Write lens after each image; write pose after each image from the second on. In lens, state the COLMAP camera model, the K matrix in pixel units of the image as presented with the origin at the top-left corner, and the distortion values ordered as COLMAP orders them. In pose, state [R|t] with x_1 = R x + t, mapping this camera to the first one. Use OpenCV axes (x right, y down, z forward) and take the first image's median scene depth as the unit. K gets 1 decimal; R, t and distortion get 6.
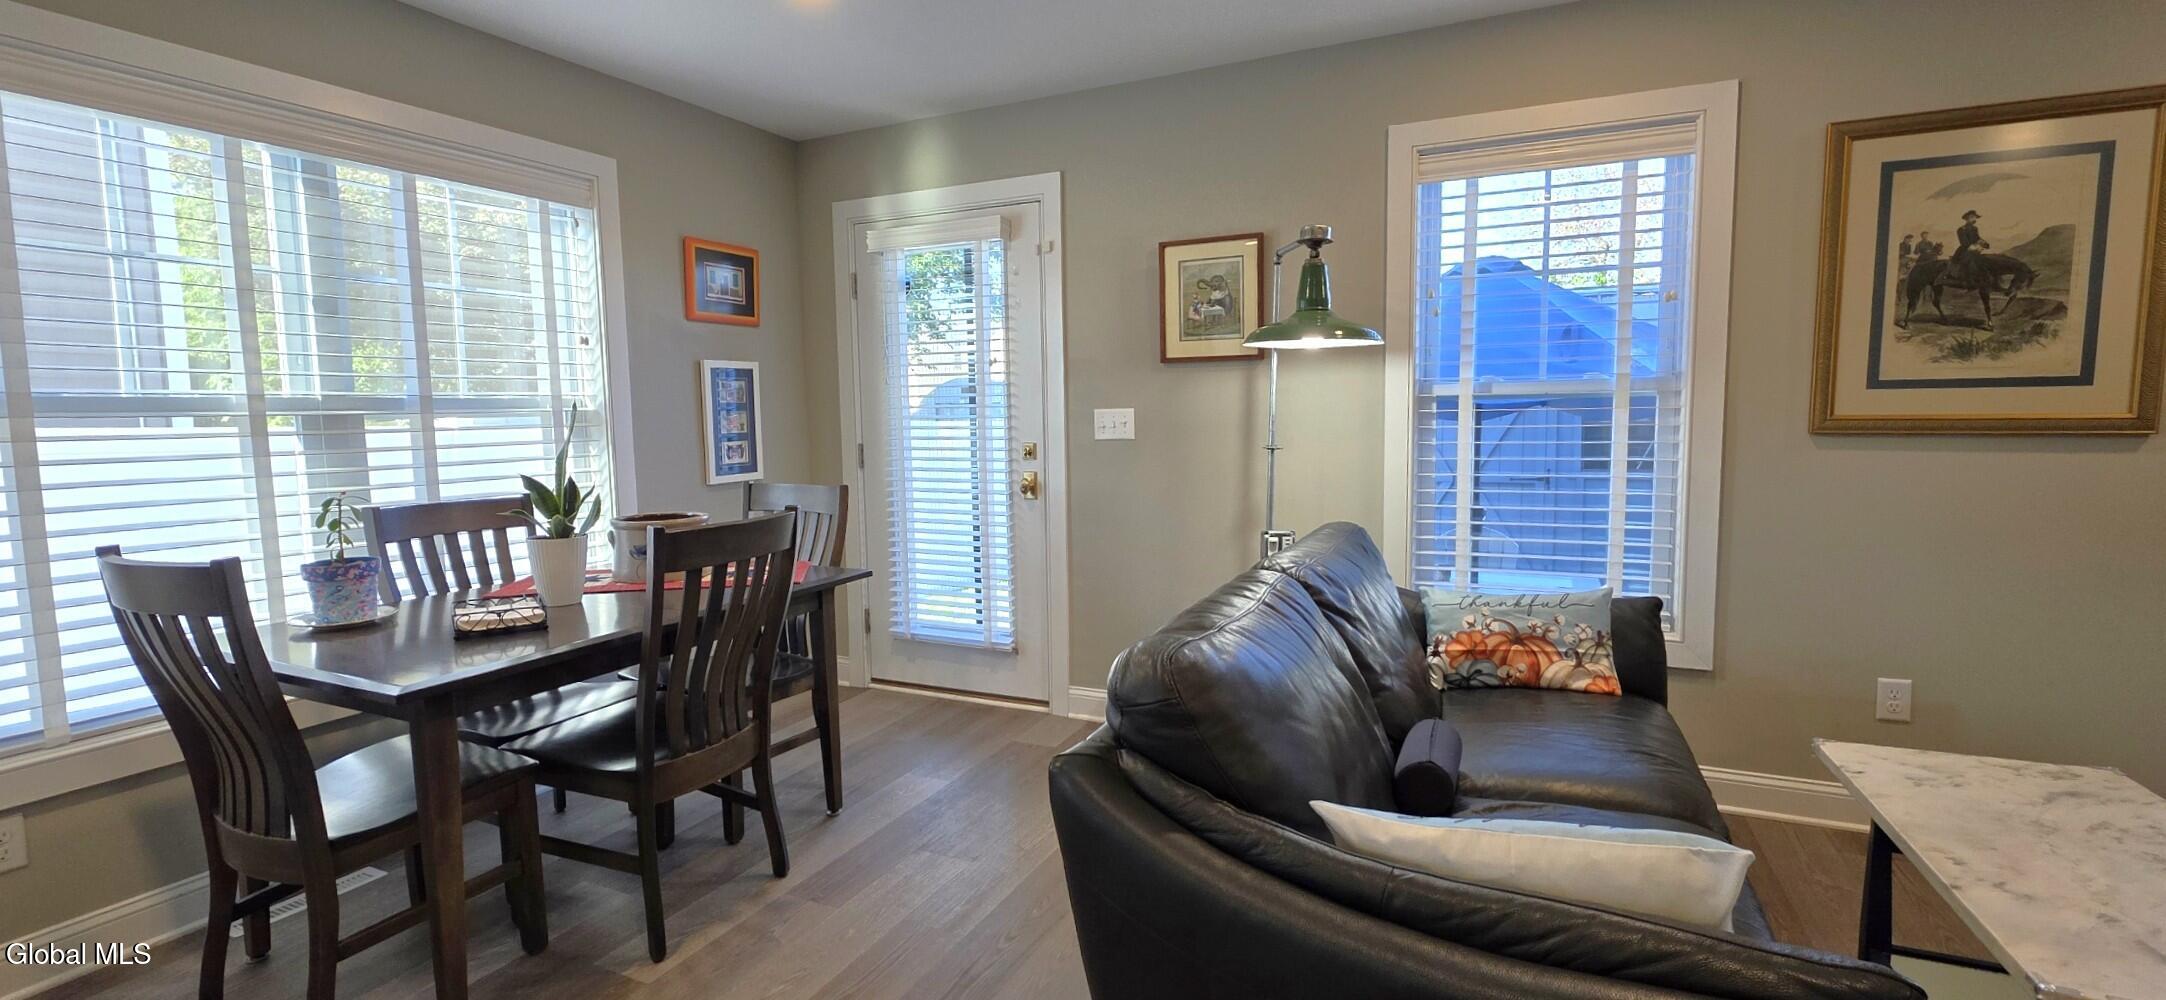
lens RADIAL K [[901.5, 0, 1112.3], [0, 901.5, 486.9], [0, 0, 1]] dist [0.002511, -0.000064]
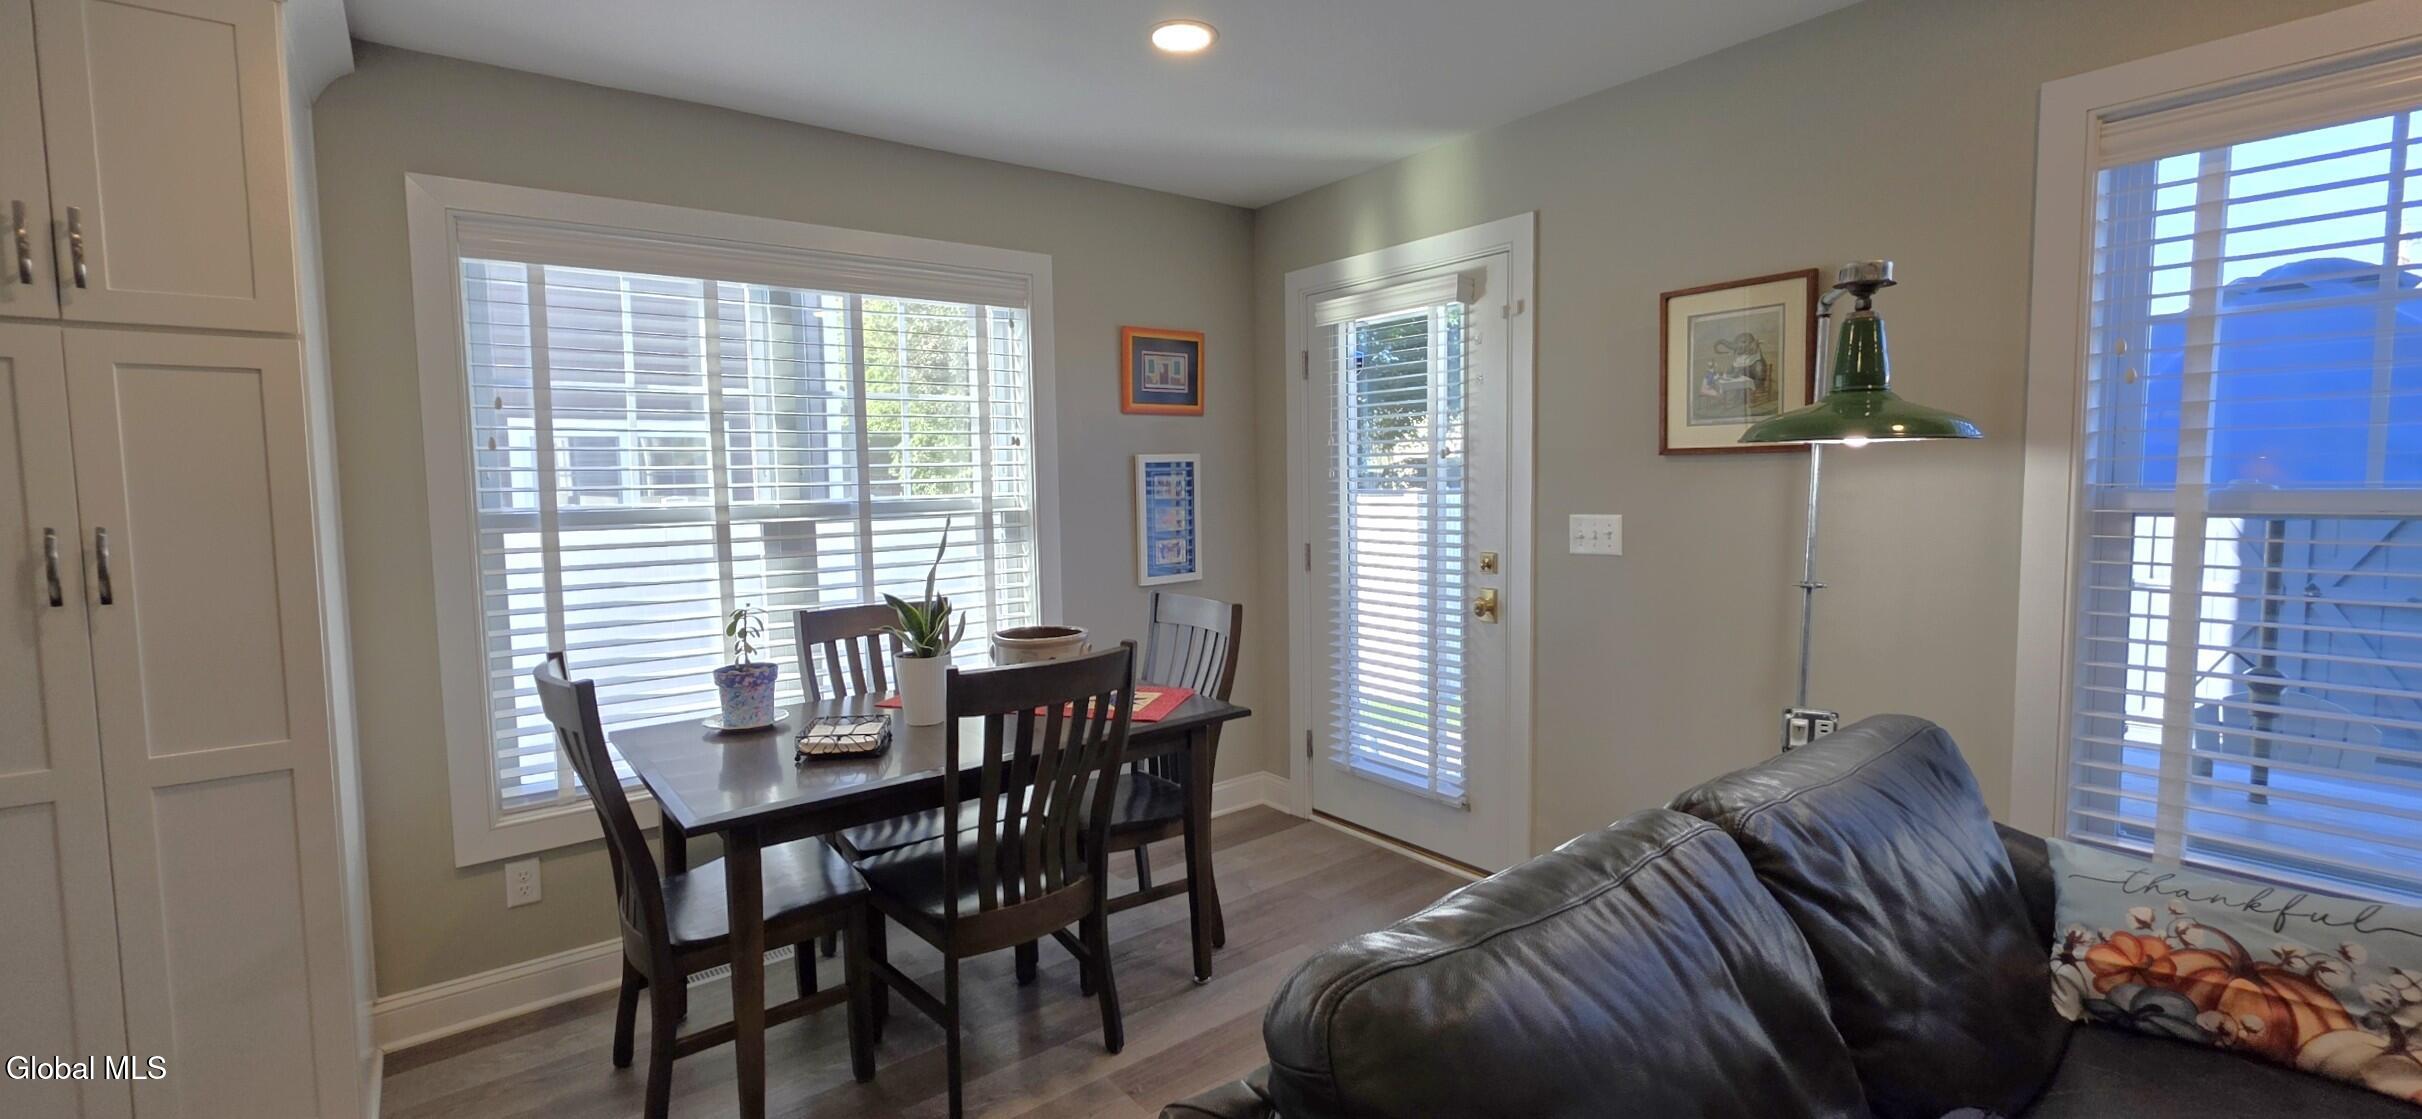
lens RADIAL K [[1008.1, 0, 1199.2], [0, 1008.1, 560.4], [0, 0, 1]] dist [0.002511, -0.000064]
pose [[0.891806, 0.037024, -0.450900, 0.115202], [-0.039037, 0.999226, 0.004838, -0.050557], [0.450730, 0.013287, 0.892561, 0.115896]]
